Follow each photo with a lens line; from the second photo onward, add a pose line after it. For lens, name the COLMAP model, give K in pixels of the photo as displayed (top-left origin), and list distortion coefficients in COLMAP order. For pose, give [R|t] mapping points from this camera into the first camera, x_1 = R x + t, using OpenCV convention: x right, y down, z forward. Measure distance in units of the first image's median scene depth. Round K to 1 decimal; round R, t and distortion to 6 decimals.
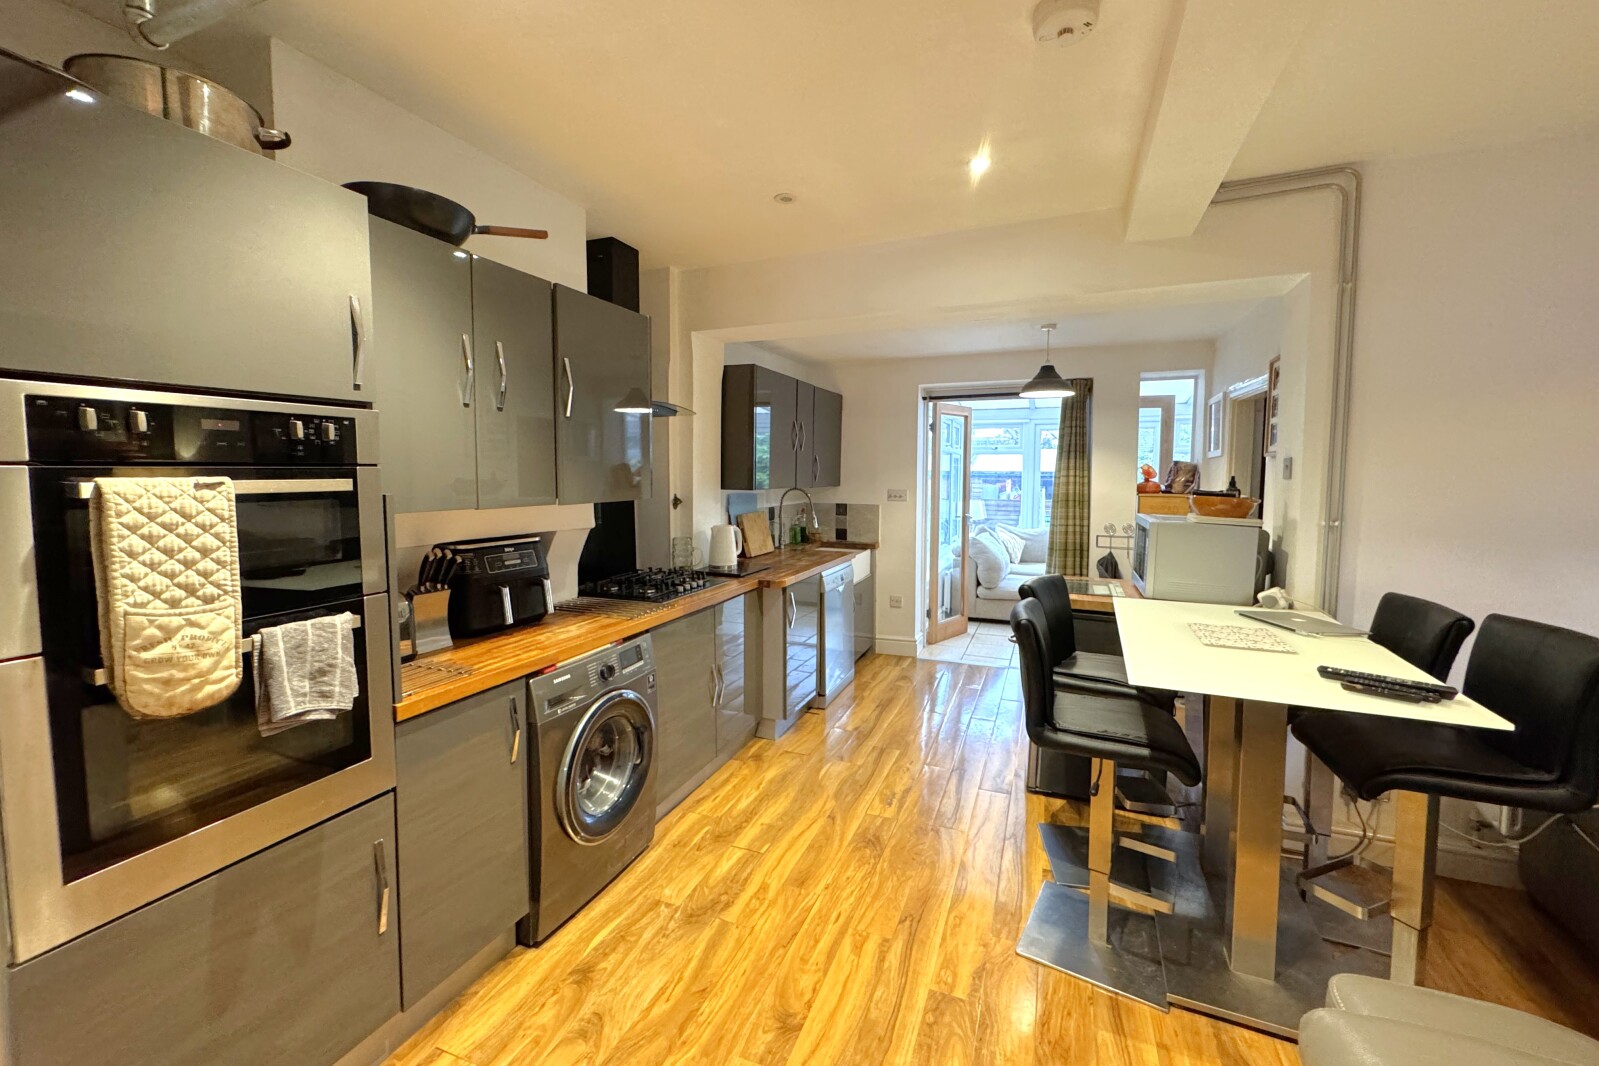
lens RADIAL K [[641.0, 0, 806.6], [0, 641.0, 512.4], [0, 0, 1]] dist [-0.000347, 0.000295]
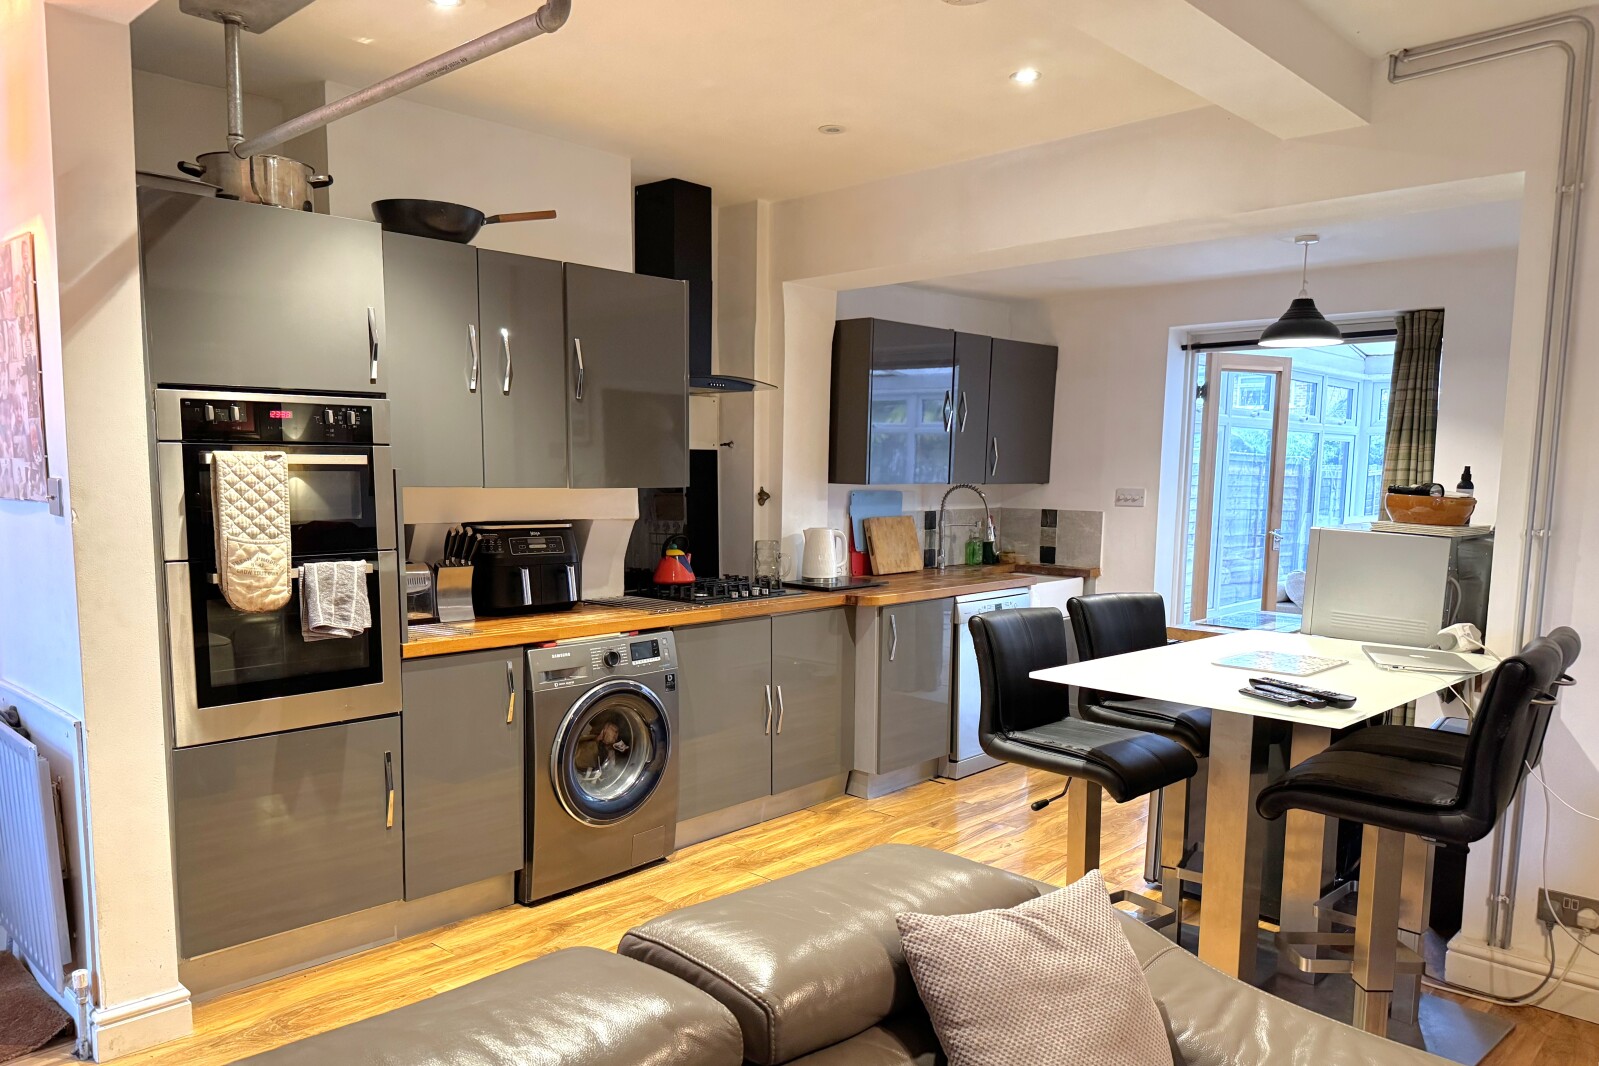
lens RADIAL K [[1151.2, 0, 817.4], [0, 1151.2, 602.0], [0, 0, 1]] dist [0.170256, -0.323782]
pose [[0.934033, 0.049638, -0.353720, 0.695908], [-0.031137, 0.997842, 0.057810, 0.054780], [0.355826, -0.042982, 0.933563, -0.626564]]
